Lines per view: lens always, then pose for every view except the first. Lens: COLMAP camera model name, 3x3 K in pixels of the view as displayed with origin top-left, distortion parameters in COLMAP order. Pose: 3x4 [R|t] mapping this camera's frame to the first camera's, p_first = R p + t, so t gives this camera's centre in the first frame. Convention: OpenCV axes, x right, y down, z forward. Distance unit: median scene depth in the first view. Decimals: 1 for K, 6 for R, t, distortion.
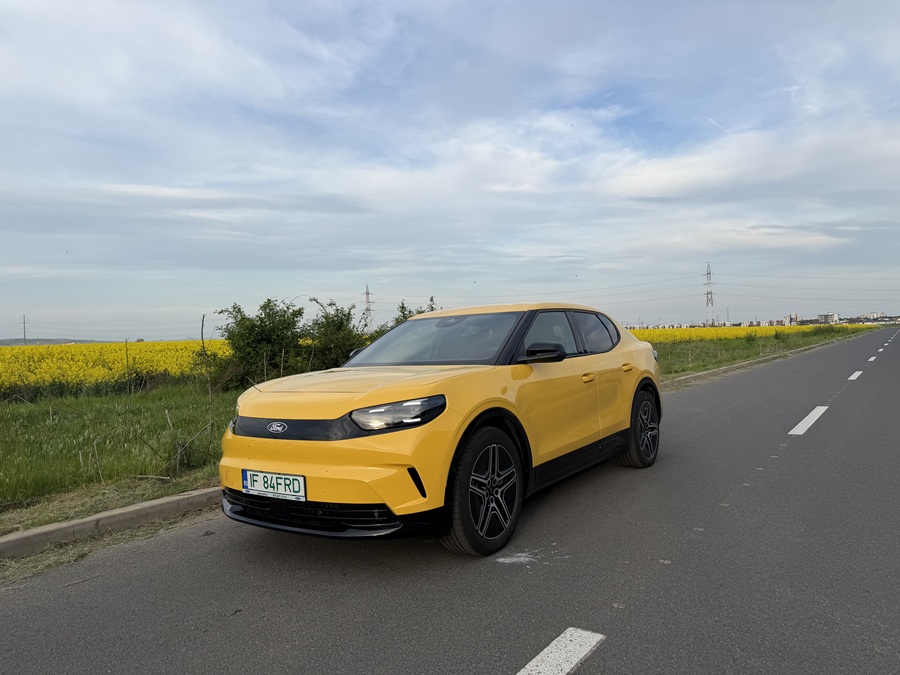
lens RADIAL K [[635.2, 0, 455.5], [0, 635.2, 339.4], [0, 0, 1]] dist [0.090996, -0.097934]
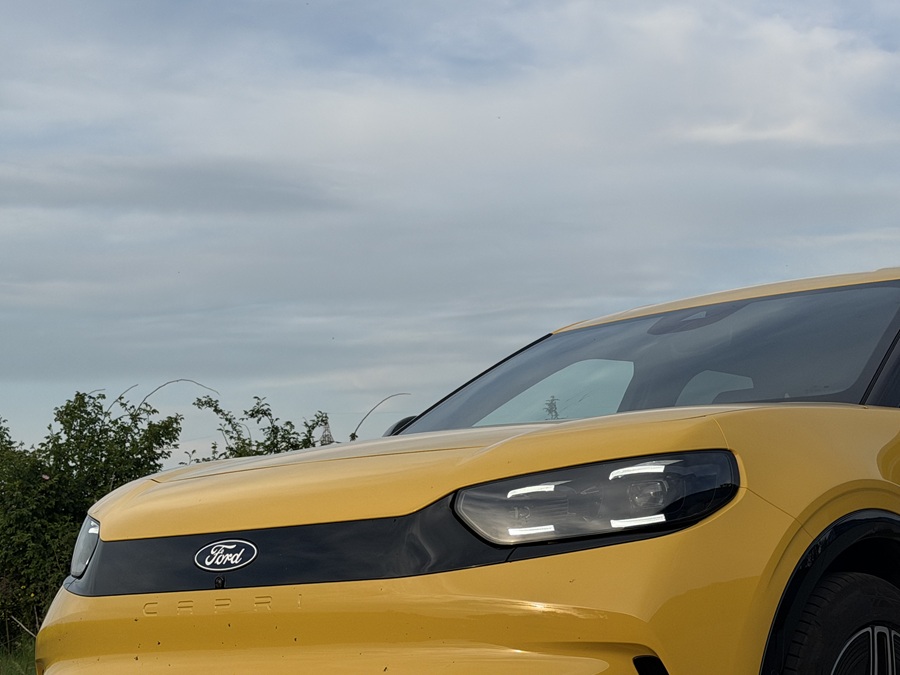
lens RADIAL K [[1913.7, 0, 450.0], [0, 1913.7, 337.5], [0, 0, 1]] dist [0.001350, 0.051377]
pose [[0.997379, -0.009195, -0.071768, -0.084496], [-0.000083, 0.991746, -0.128220, 0.143285], [0.072355, 0.127890, 0.989146, 0.016431]]
